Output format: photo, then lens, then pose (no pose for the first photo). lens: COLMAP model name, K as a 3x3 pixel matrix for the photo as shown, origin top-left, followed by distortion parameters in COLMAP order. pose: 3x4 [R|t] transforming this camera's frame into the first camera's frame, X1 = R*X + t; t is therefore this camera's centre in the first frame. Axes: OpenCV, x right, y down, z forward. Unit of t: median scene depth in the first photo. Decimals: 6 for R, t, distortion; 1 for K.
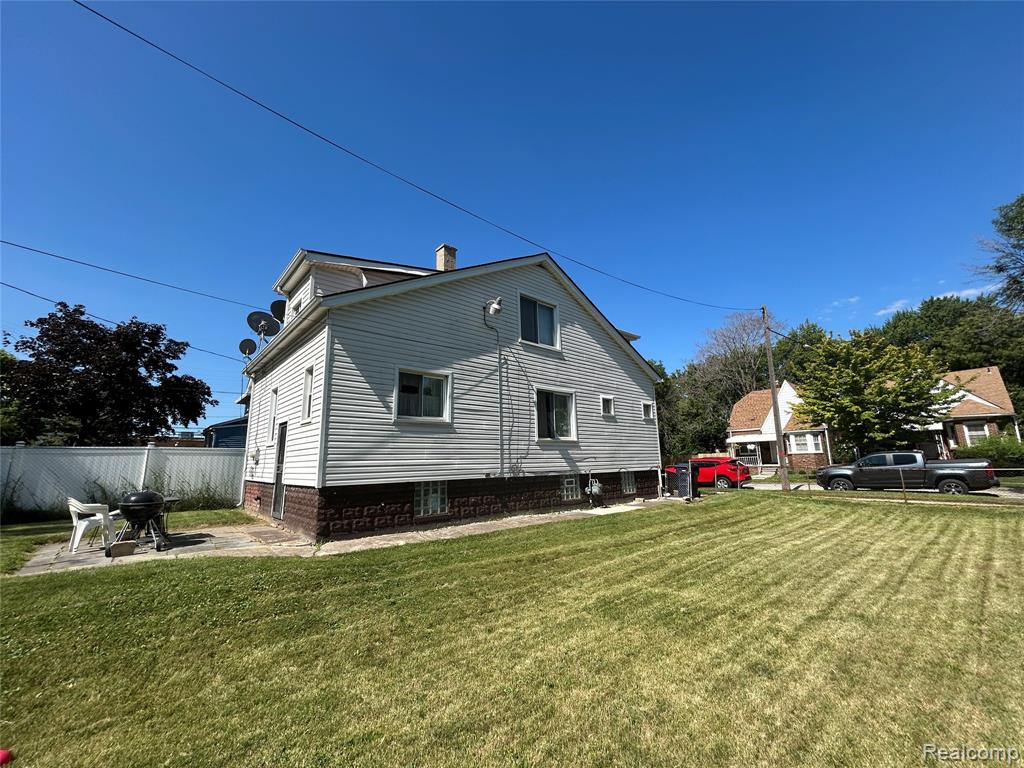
lens RADIAL K [[413.8, 0, 512.0], [0, 413.8, 384.0], [0, 0, 1]] dist [0.000215, 0.000612]
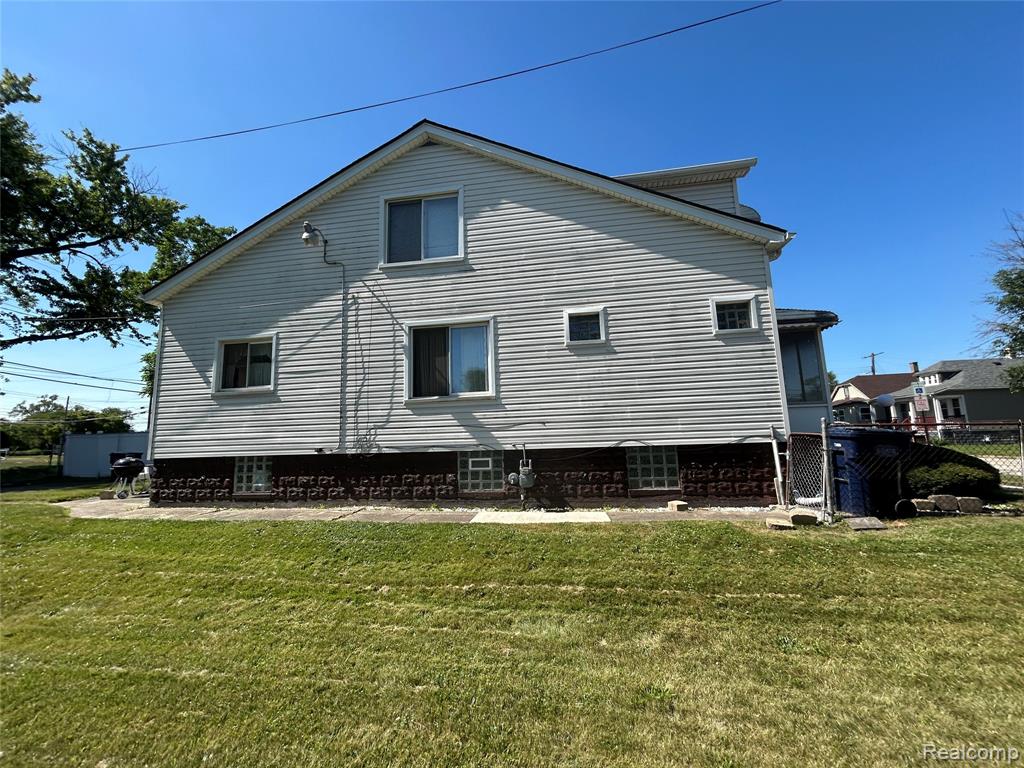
lens RADIAL K [[413.8, 0, 512.0], [0, 413.8, 384.0], [0, 0, 1]] dist [0.000215, 0.000612]
pose [[0.633708, -0.091305, -0.768165, 0.724822], [0.164517, 0.986201, 0.018499, 0.126616], [0.755876, -0.138099, 0.639984, 0.712350]]
